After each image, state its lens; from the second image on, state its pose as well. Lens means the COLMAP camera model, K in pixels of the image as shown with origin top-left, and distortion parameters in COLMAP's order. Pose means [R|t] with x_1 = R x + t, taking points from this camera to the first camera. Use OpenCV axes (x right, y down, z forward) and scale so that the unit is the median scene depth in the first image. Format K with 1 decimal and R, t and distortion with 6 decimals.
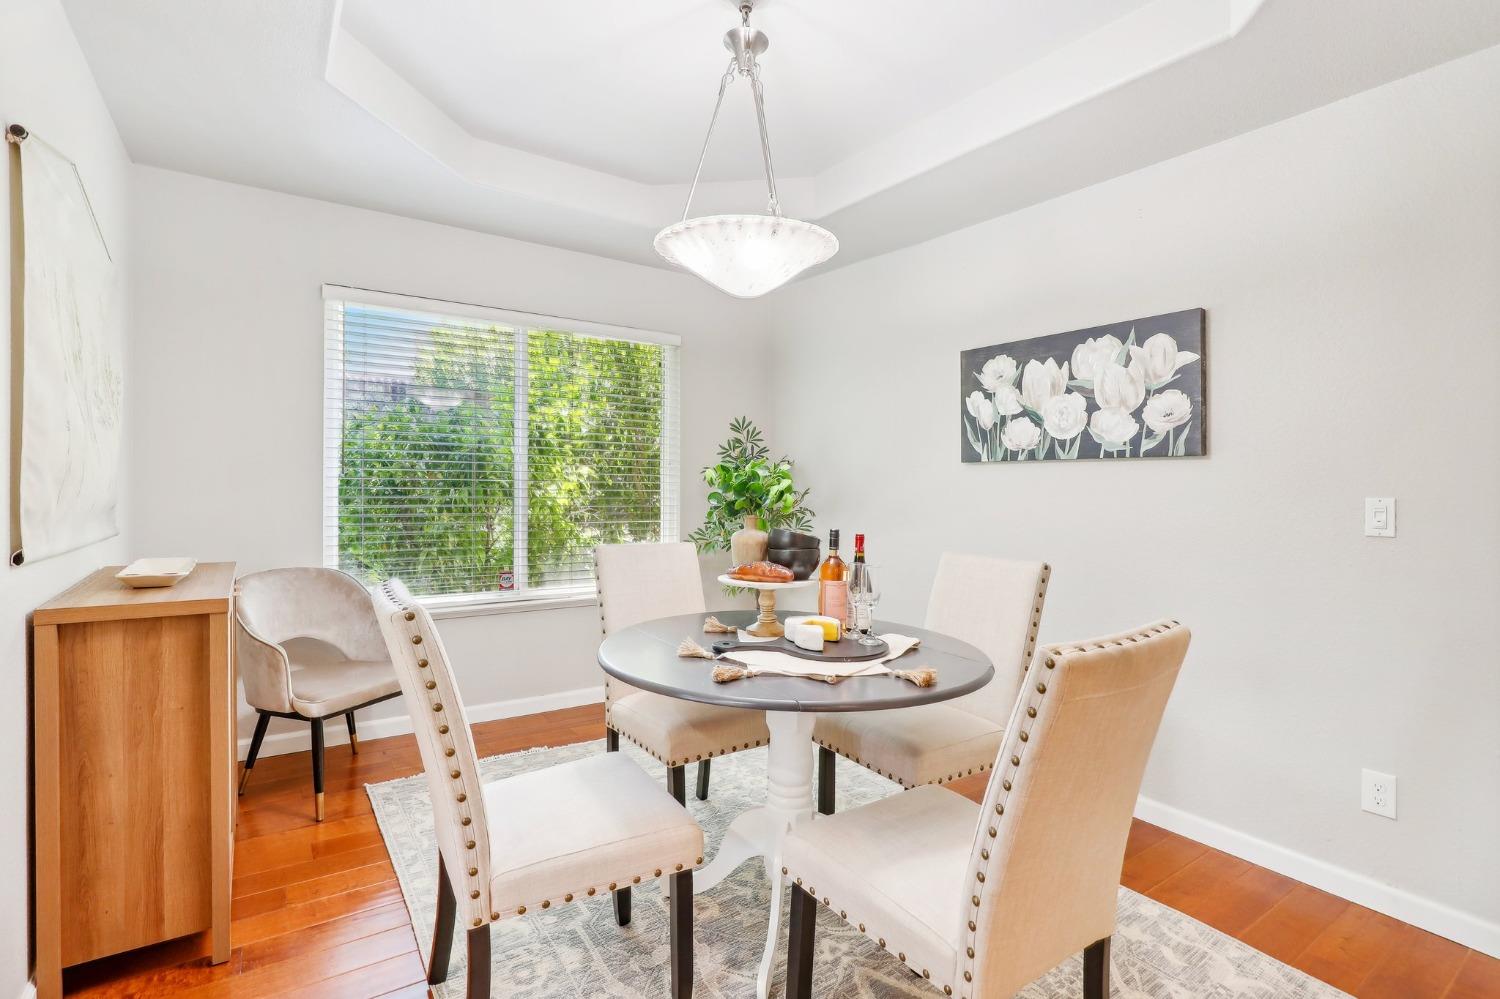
lens RADIAL K [[713.2, 0, 758.0], [0, 713.2, 491.5], [0, 0, 1]] dist [-0.018685, -0.000213]
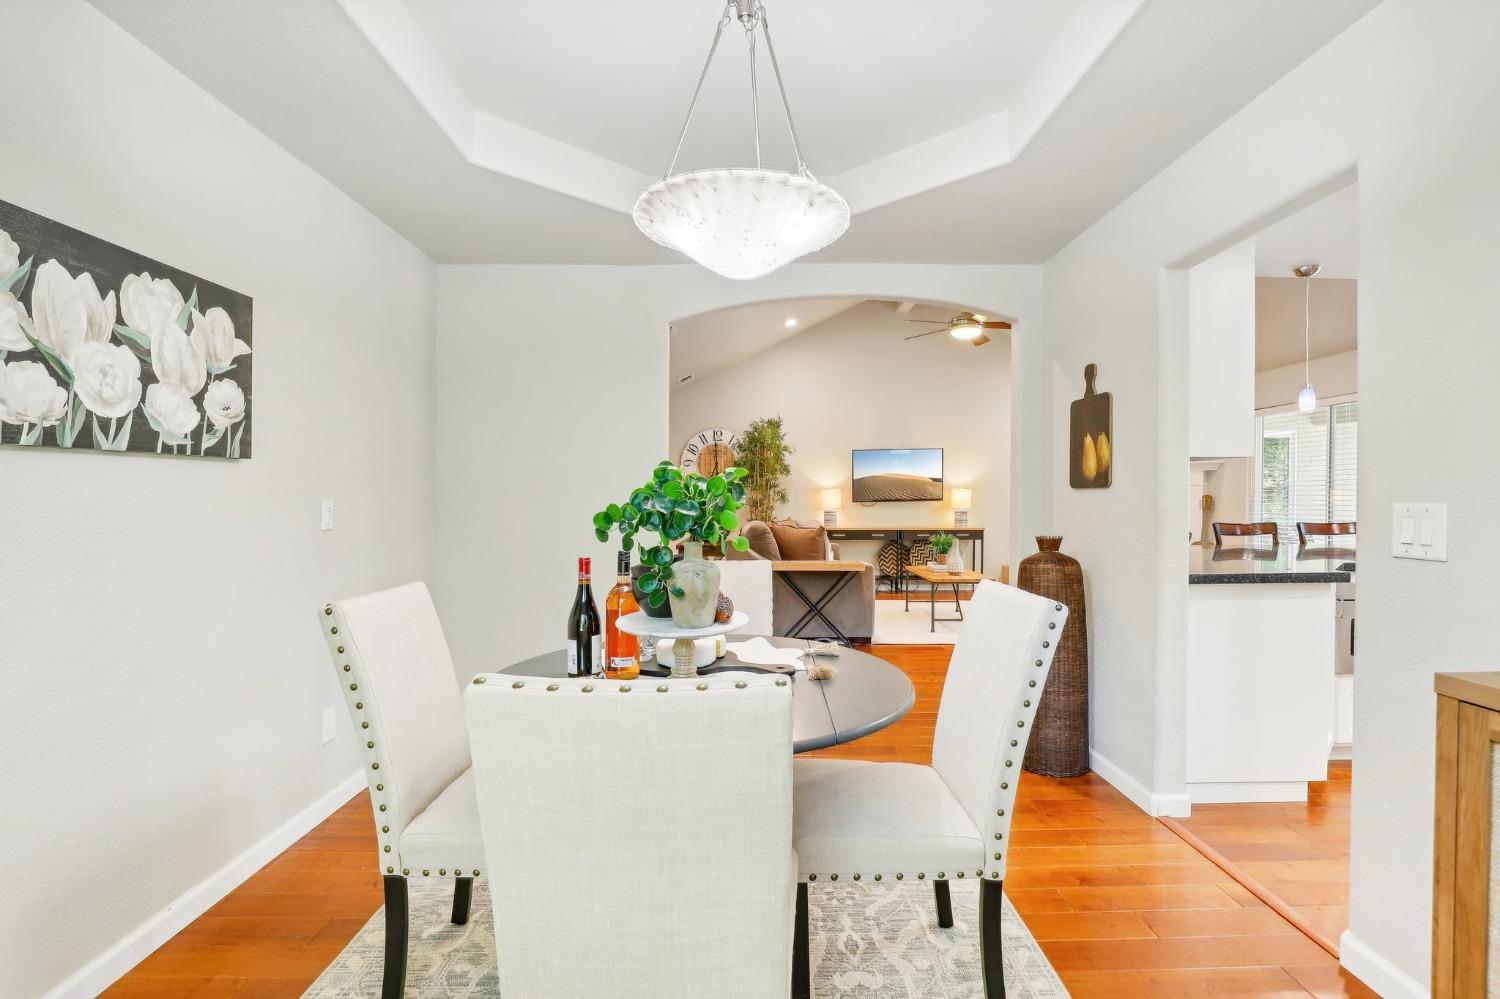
lens RADIAL K [[713.2, 0, 758.0], [0, 713.2, 491.5], [0, 0, 1]] dist [-0.018685, -0.000213]
pose [[-0.830024, -0.010081, 0.557636, -0.380235], [-0.003447, 0.999910, 0.012945, -0.020266], [-0.557716, 0.008822, -0.829985, 1.230949]]
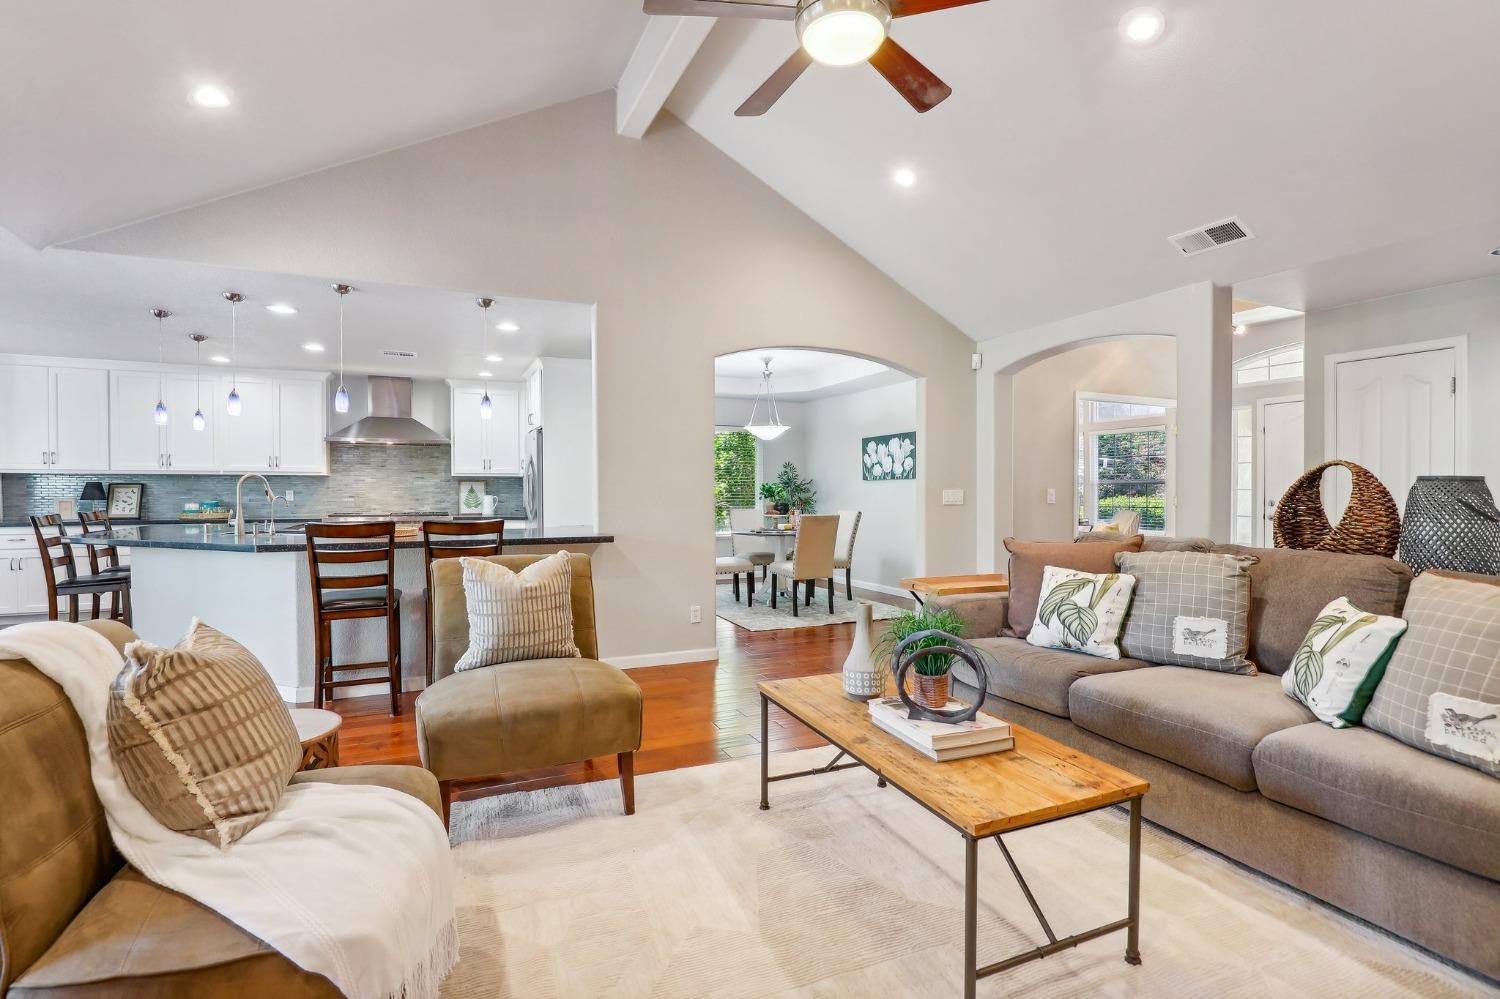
lens RADIAL K [[699.4, 0, 750.0], [0, 699.4, 499.5], [0, 0, 1]] dist [-0.019683, 0.000021]
pose [[0.982405, -0.013771, -0.186256, 0.424235], [0.013479, 0.999905, -0.002835, 0.038981], [0.186277, 0.000275, 0.982497, -1.956228]]
